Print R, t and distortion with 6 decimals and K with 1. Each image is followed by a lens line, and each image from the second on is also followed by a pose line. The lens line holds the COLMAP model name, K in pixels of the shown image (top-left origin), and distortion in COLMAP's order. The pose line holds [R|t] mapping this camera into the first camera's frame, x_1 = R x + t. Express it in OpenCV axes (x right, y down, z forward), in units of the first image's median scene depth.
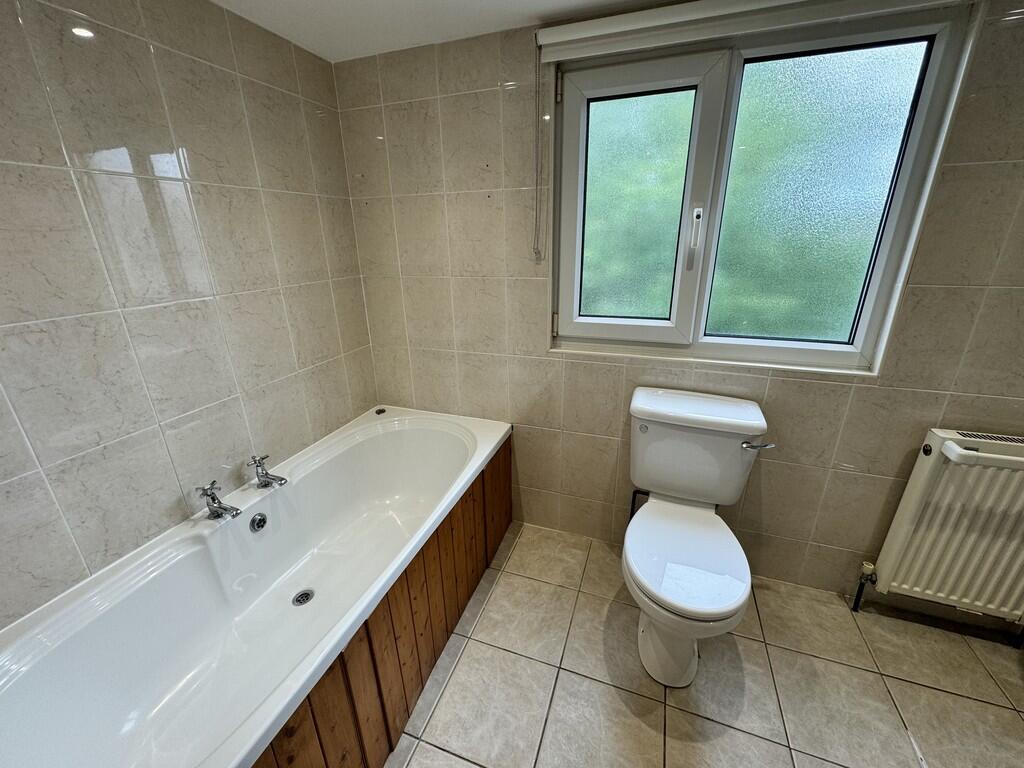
lens RADIAL K [[408.3, 0, 512.4], [0, 408.3, 386.3], [0, 0, 1]] dist [-0.001988, -0.000149]
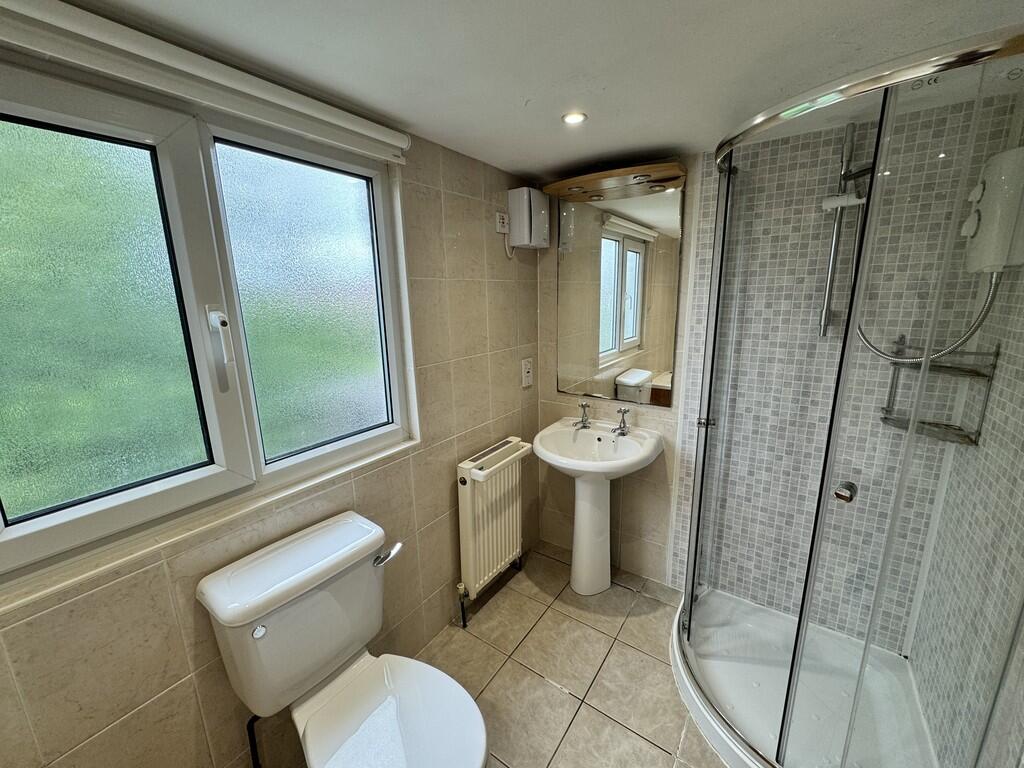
lens RADIAL K [[408.3, 0, 513.5], [0, 408.3, 382.8], [0, 0, 1]] dist [-0.001988, -0.000149]
pose [[0.258703, -0.200806, 0.944854, -0.118599], [0.343122, 0.933467, 0.104438, -0.215583], [-0.902962, 0.297182, 0.310391, 0.336147]]
